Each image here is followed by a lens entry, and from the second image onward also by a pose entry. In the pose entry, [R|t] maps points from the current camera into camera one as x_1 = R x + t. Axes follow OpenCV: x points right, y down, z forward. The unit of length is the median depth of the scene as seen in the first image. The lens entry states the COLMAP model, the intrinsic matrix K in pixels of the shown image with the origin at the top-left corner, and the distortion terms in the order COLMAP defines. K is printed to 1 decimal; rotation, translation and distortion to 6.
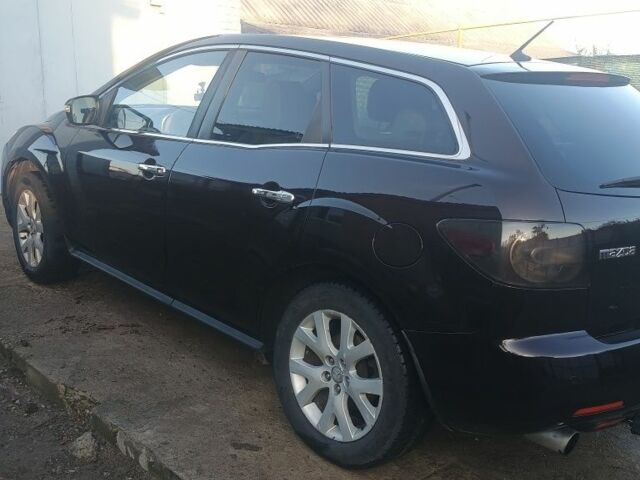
lens RADIAL K [[726.2, 0, 319.4], [0, 726.2, 238.6], [0, 0, 1]] dist [0.063892, 0.000000]
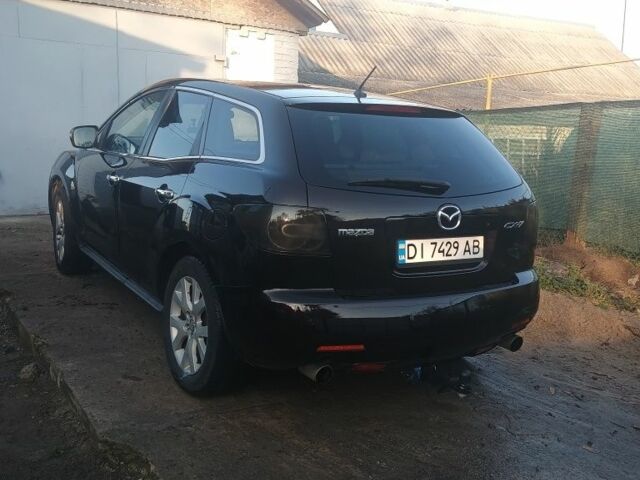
lens RADIAL K [[726.2, 0, 325.1], [0, 726.2, 239.3], [0, 0, 1]] dist [0.063892, 0.000000]
pose [[0.981127, 0.036732, -0.189841, 0.471145], [-0.049815, 0.996666, -0.064610, 0.095101], [0.186835, 0.072847, 0.979687, -0.258328]]
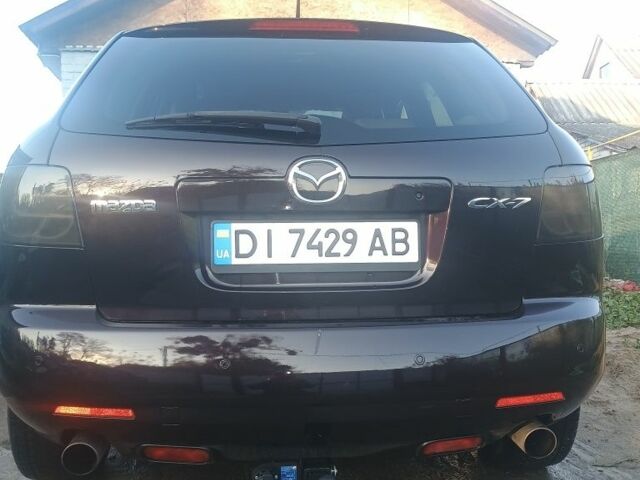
lens RADIAL K [[726.2, 0, 316.5], [0, 726.2, 244.7], [0, 0, 1]] dist [0.063892, 0.000000]
pose [[0.814785, -0.000941, -0.579763, 0.791933], [-0.090584, 0.987511, -0.128906, 0.109109], [0.572643, 0.157548, 0.804524, 0.393840]]
